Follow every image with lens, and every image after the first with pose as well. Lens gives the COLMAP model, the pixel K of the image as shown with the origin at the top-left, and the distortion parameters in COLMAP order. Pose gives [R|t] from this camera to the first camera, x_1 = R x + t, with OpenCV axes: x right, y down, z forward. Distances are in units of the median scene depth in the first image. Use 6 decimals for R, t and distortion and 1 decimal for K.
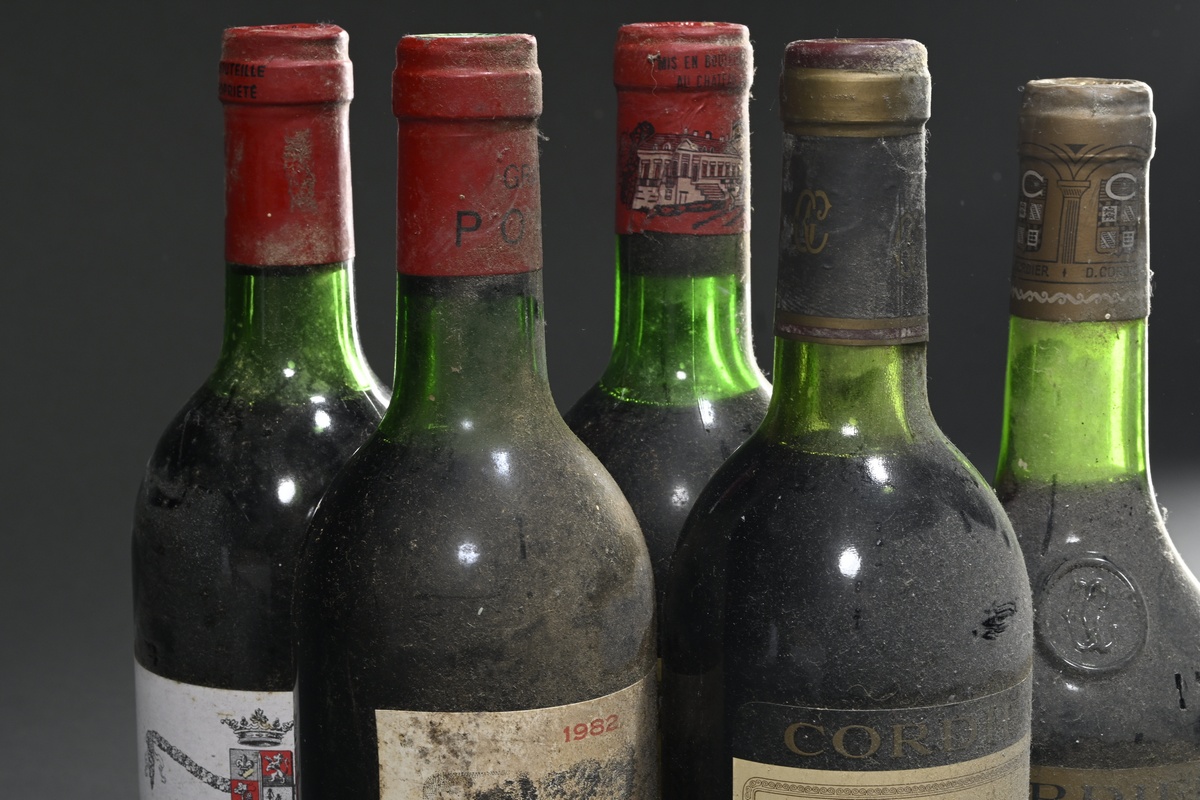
lens RADIAL K [[2654.2, 0, 600.0], [0, 2654.2, 400.0], [0, 0, 1]] dist [0.019181, -0.102025]
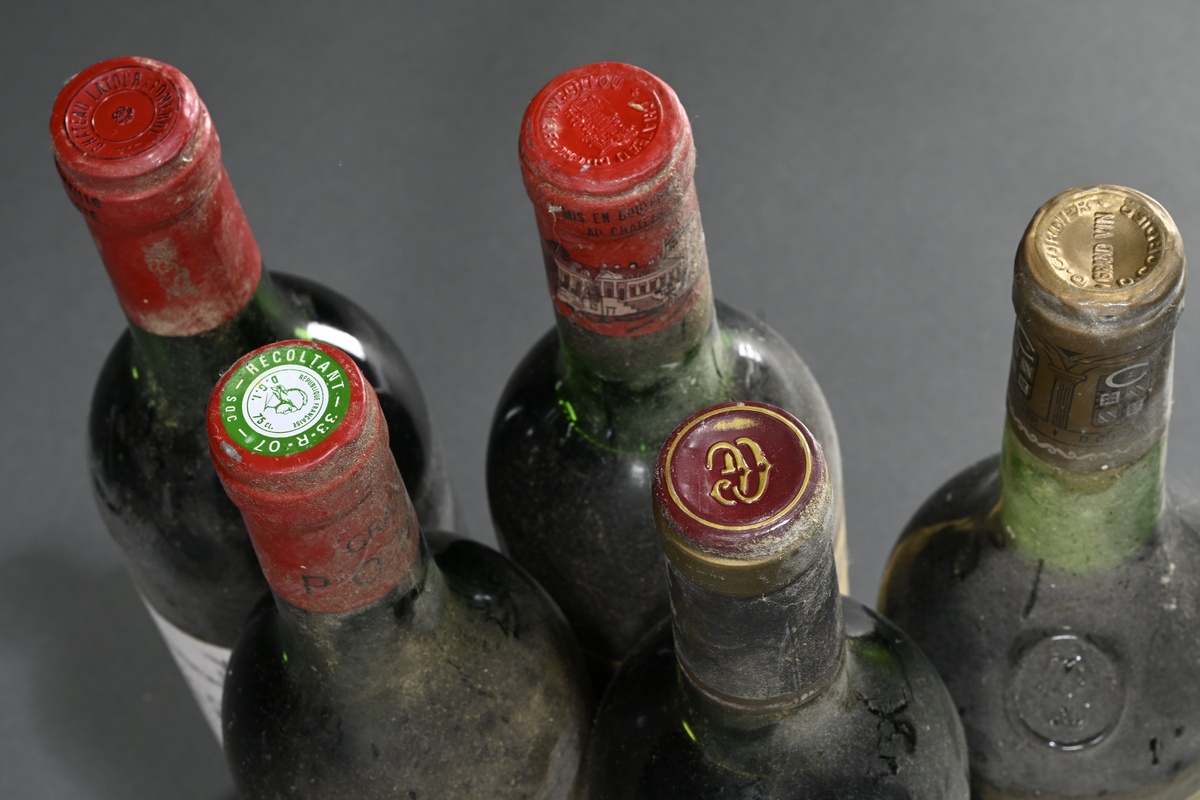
lens RADIAL K [[2654.2, 0, 600.0], [0, 2654.2, 400.0], [0, 0, 1]] dist [0.019181, -0.102025]
pose [[0.984856, 0.055003, -0.164418, 0.169212], [0.083972, 0.678358, 0.729917, -0.677148], [0.151682, -0.732670, 0.663466, 0.421845]]
